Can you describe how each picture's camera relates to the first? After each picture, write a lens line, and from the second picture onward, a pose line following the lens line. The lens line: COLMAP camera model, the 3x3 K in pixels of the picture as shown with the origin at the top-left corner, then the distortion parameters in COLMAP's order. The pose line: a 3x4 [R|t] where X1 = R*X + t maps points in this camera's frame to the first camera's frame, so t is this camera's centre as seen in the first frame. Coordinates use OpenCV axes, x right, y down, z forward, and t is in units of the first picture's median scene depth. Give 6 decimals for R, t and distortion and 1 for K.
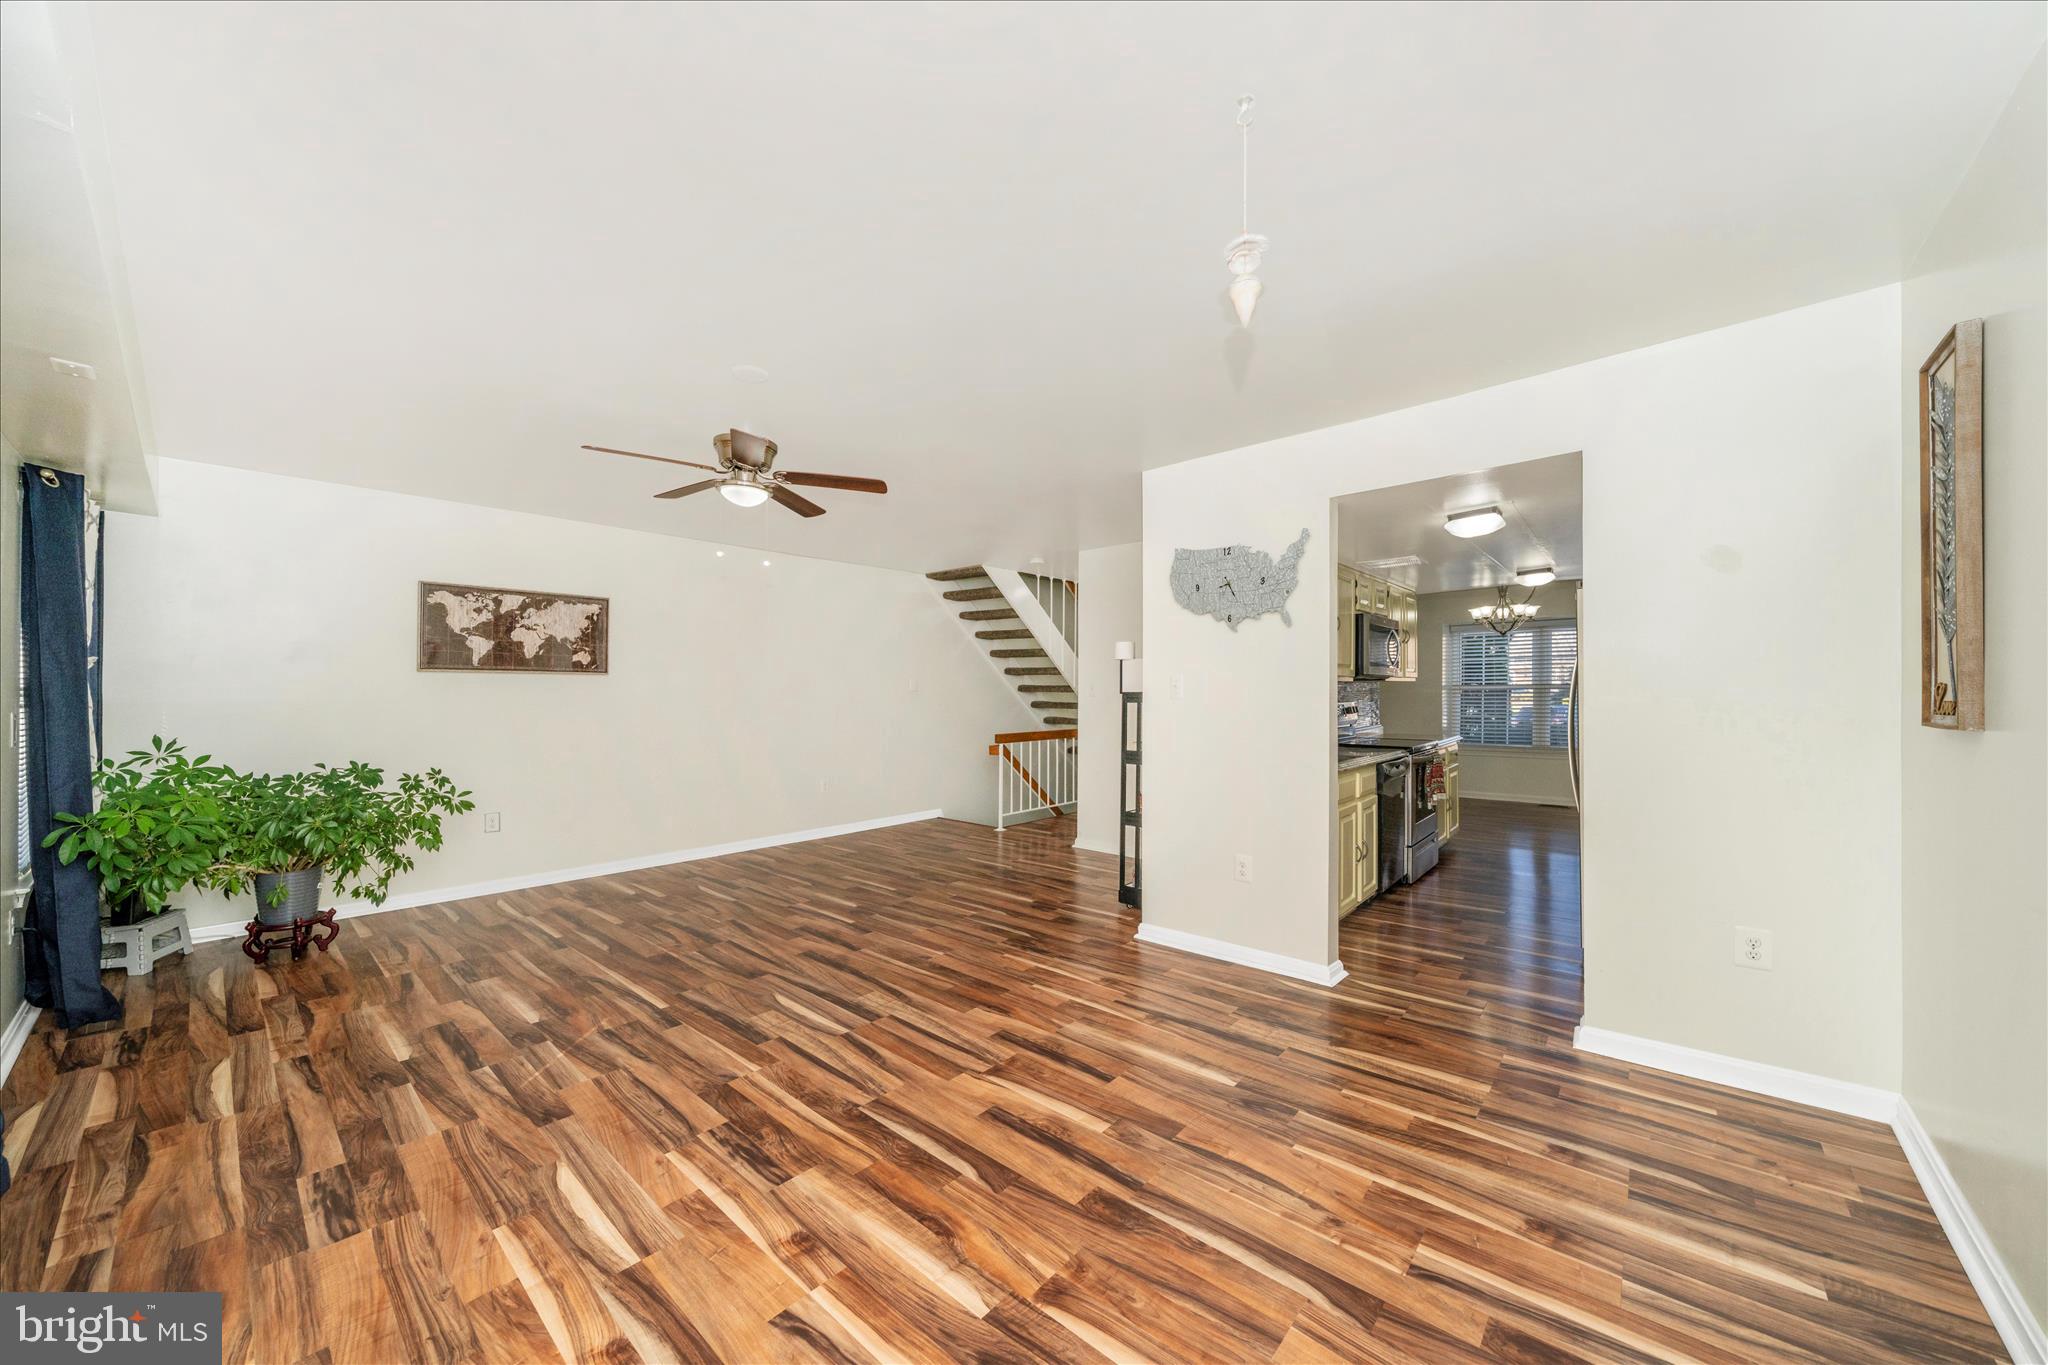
lens RADIAL K [[730.3, 0, 1007.2], [0, 730.3, 681.9], [0, 0, 1]] dist [-0.000917, -0.000042]
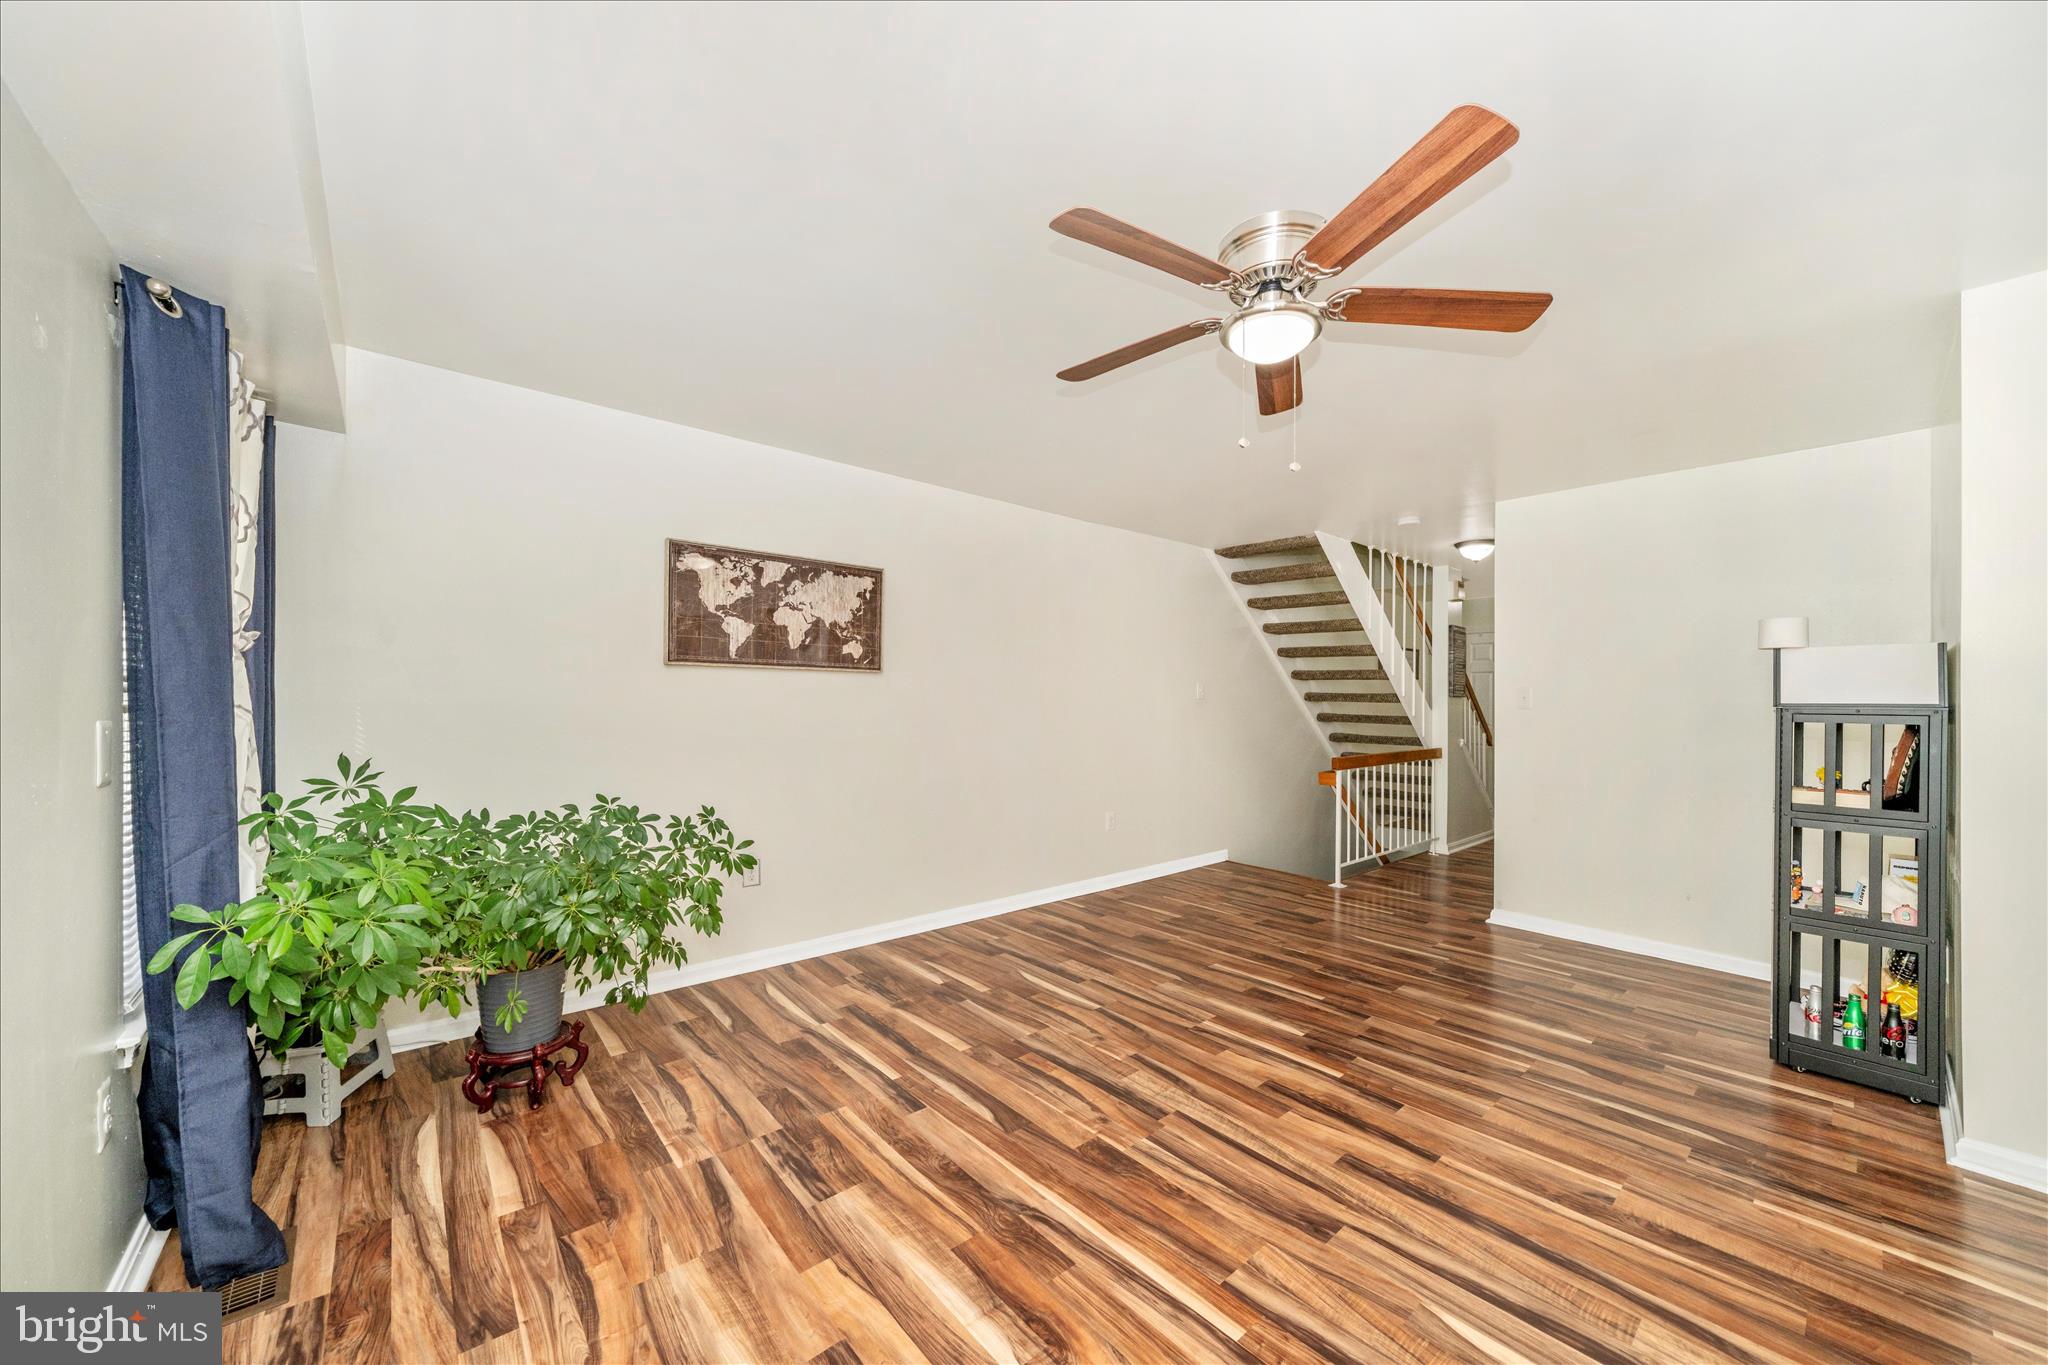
lens RADIAL K [[724.9, 0, 1005.6], [0, 724.9, 703.2], [0, 0, 1]] dist [-0.002339, -0.000359]
pose [[0.990968, 0.010269, -0.133704, -0.519079], [-0.008039, 0.999820, 0.017210, 0.011548], [0.133857, -0.015980, 0.990872, 0.462340]]
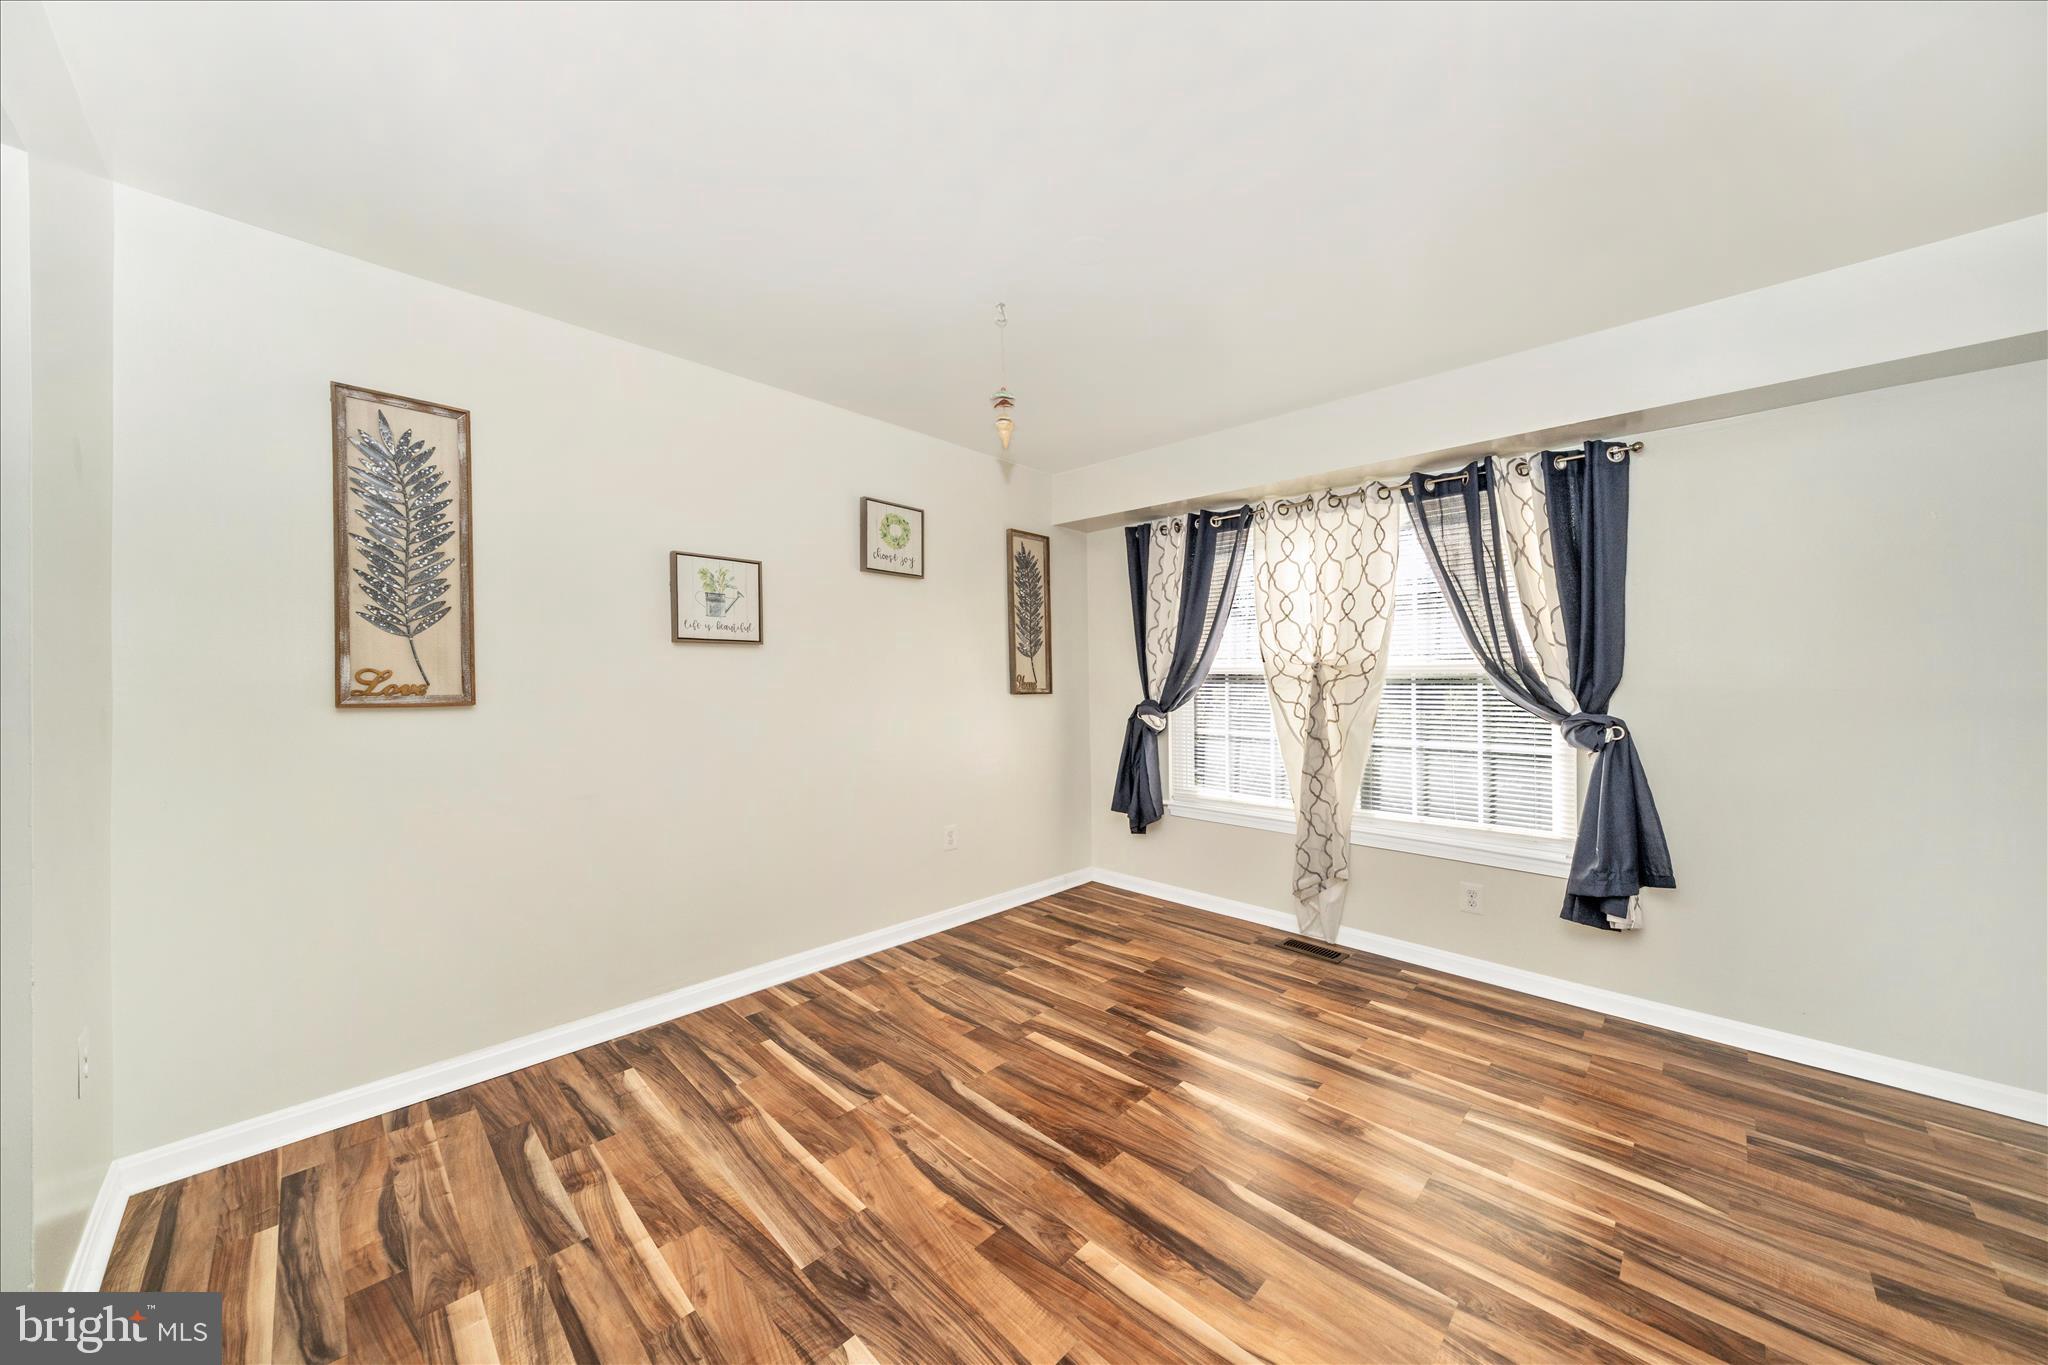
lens RADIAL K [[699.2, 0, 1025.0], [0, 699.2, 690.6], [0, 0, 1]] dist [-0.001374, -0.000146]
pose [[-0.999339, 0.000174, 0.036343, 0.111056], [-0.000138, 0.999963, -0.008599, 0.027561], [-0.036344, -0.008599, -0.999302, 1.137017]]
